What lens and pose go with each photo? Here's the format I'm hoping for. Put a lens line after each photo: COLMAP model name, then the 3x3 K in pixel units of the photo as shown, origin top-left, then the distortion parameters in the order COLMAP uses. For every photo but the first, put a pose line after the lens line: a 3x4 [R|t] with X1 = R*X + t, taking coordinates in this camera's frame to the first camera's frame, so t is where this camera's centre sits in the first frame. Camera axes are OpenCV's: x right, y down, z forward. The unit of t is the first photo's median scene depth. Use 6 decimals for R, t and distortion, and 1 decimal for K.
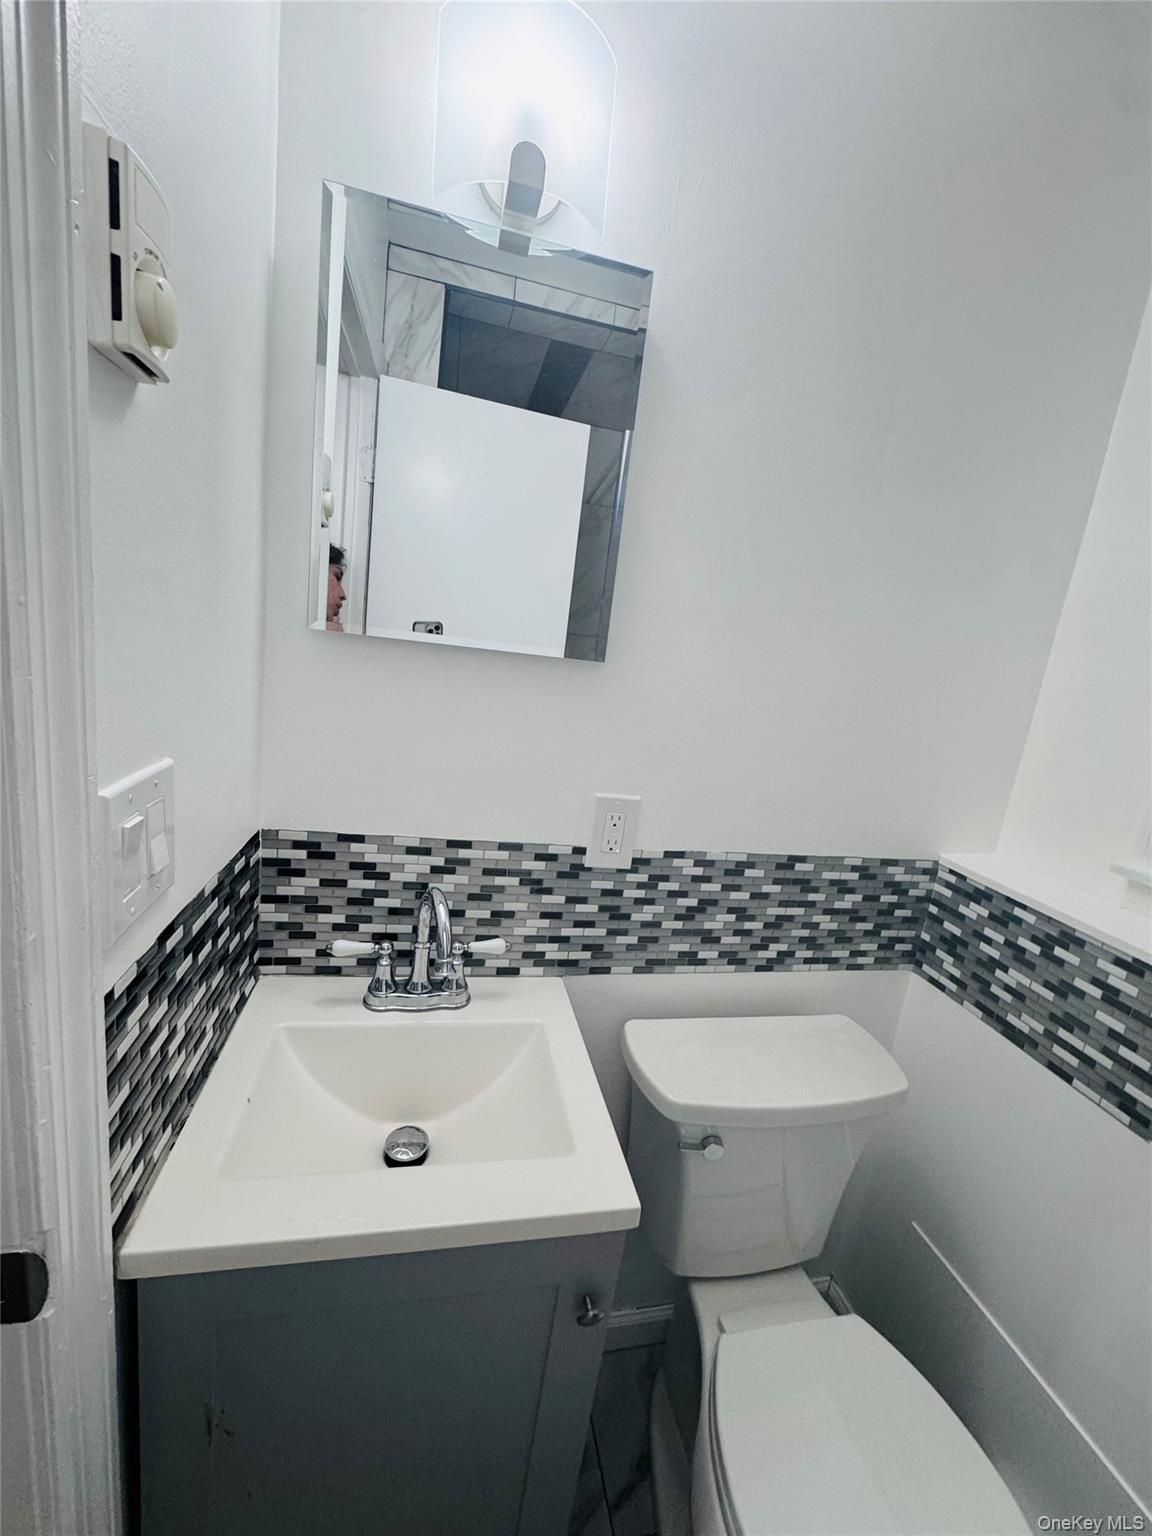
lens RADIAL K [[610.7, 0, 576.0], [0, 610.7, 768.0], [0, 0, 1]] dist [0.002078, -0.000050]
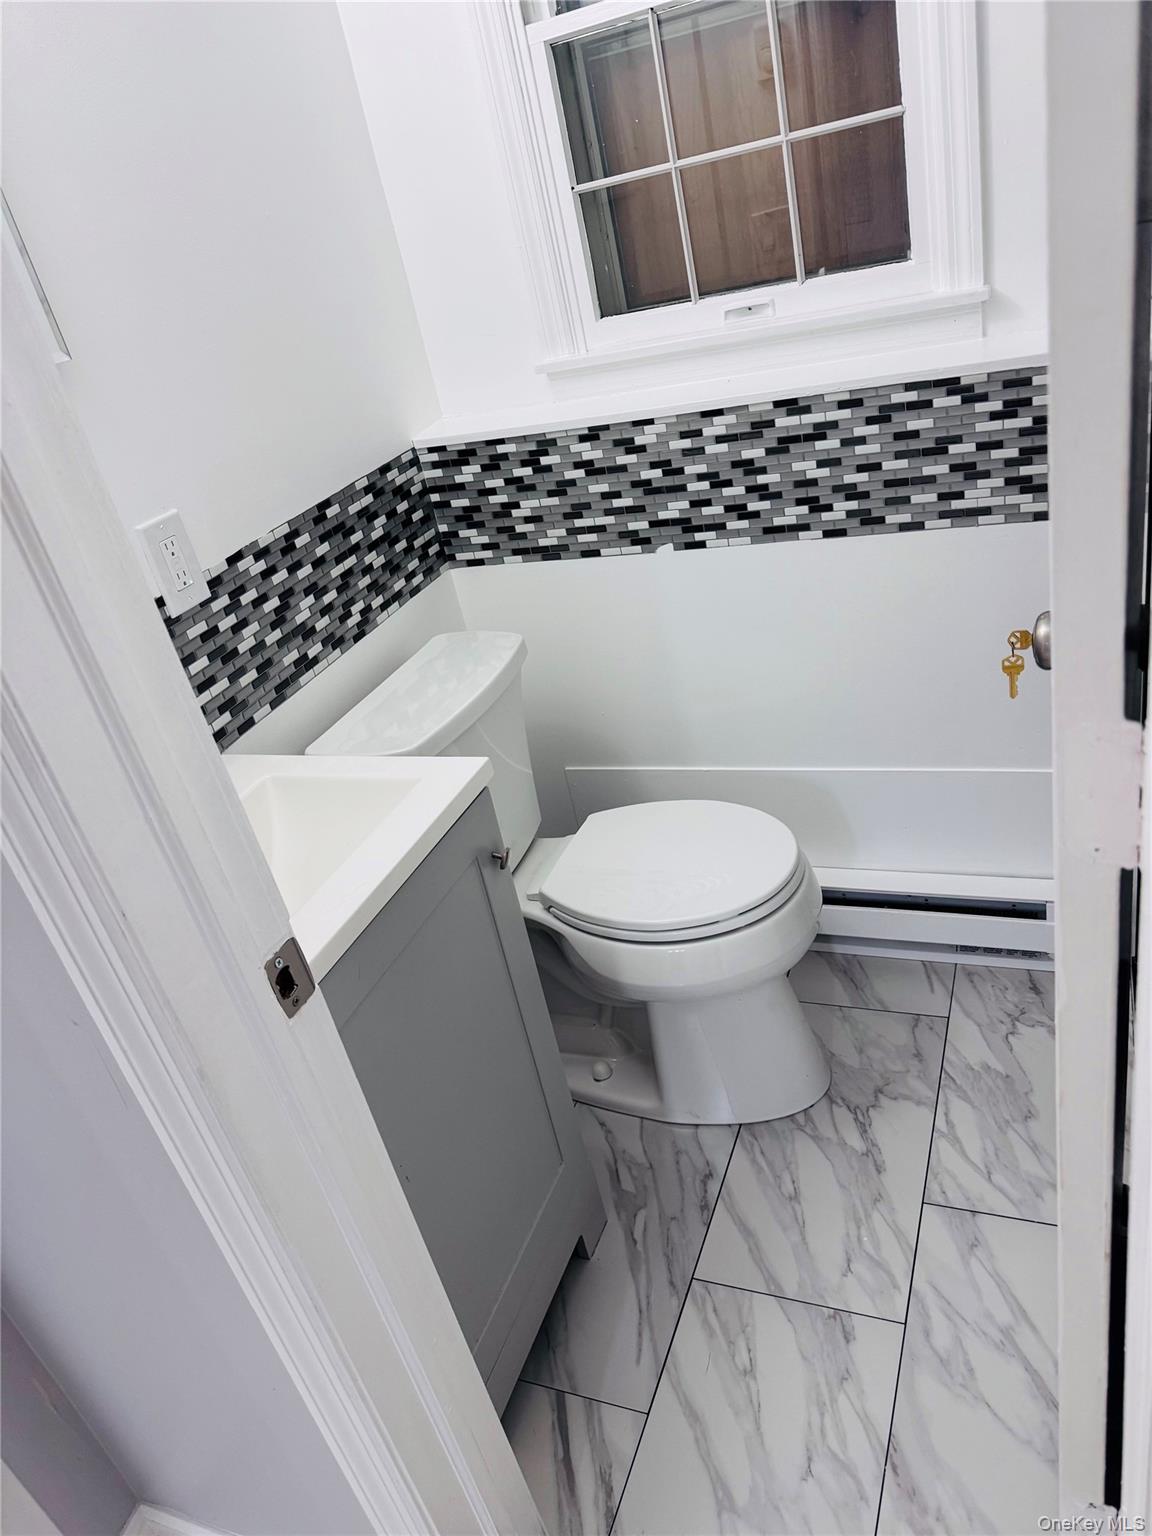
lens RADIAL K [[1080.8, 0, 576.0], [0, 1080.8, 768.0], [0, 0, 1]] dist [0.157027, -0.281721]
pose [[0.528726, -0.597626, 0.602737, -0.636908], [0.432740, 0.800686, 0.414292, -0.047485], [-0.730195, 0.041782, 0.681960, -0.342429]]
